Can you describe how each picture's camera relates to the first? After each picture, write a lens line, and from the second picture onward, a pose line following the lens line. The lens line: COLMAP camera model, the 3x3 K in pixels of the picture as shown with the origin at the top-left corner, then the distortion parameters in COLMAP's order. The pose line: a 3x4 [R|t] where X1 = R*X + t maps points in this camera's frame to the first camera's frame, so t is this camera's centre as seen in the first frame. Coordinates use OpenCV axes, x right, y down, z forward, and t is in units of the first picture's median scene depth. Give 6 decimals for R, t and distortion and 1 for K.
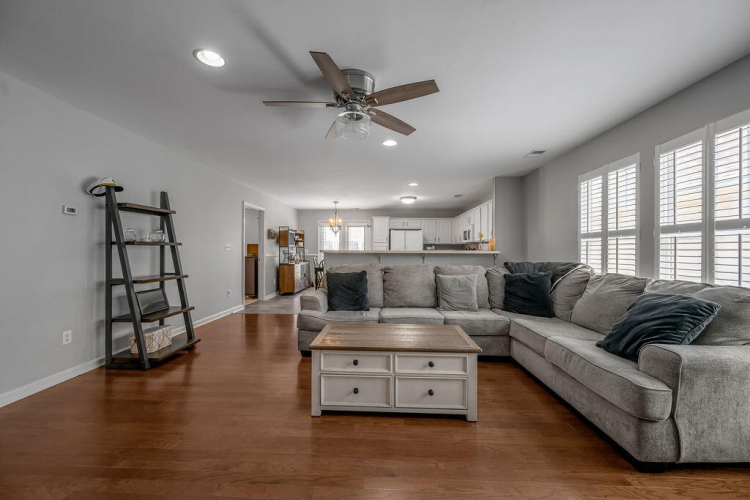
lens RADIAL K [[297.0, 0, 375.0], [0, 297.0, 250.0], [0, 0, 1]] dist [-0.002292, -0.000121]
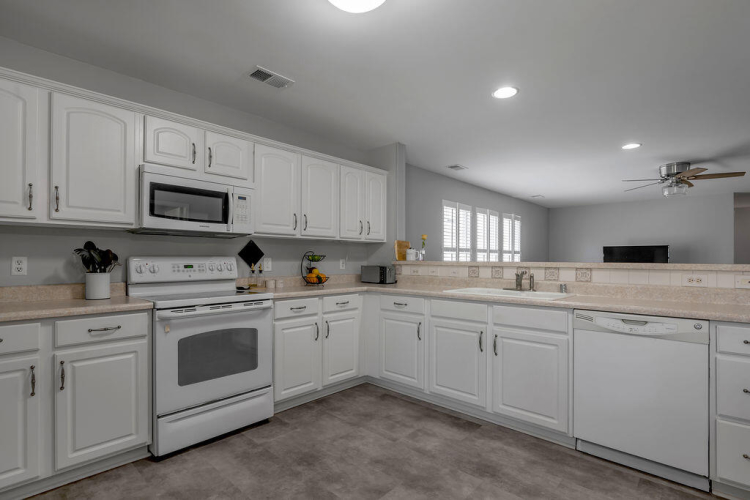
lens RADIAL K [[366.7, 0, 374.4], [0, 366.7, 258.4], [0, 0, 1]] dist [-0.002113, -0.000233]
pose [[-0.759769, -0.008404, 0.650139, -0.106992], [-0.012191, 0.999925, -0.001321, -0.000199], [-0.650079, -0.008929, -0.759814, 2.616156]]
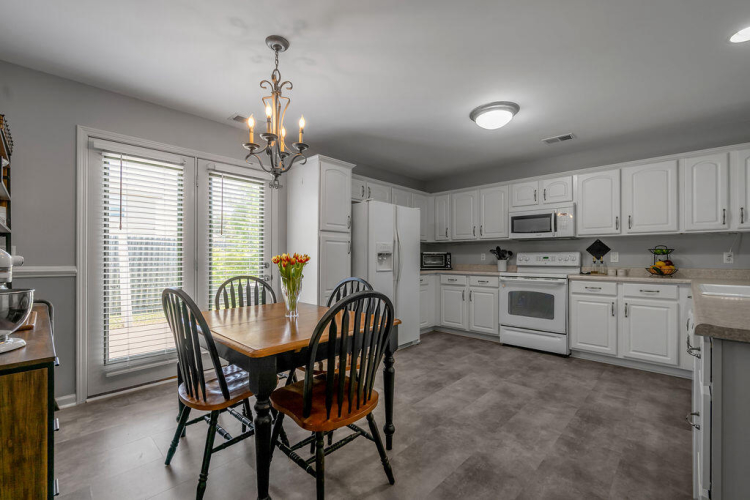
lens RADIAL K [[317.0, 0, 374.1], [0, 317.0, 254.6], [0, 0, 1]] dist [-0.001727, 0.000087]
pose [[0.667148, 0.002166, 0.744922, -0.653930], [-0.001393, 0.999998, -0.001660, 0.012506], [-0.744924, 0.000070, 0.667149, 1.907232]]
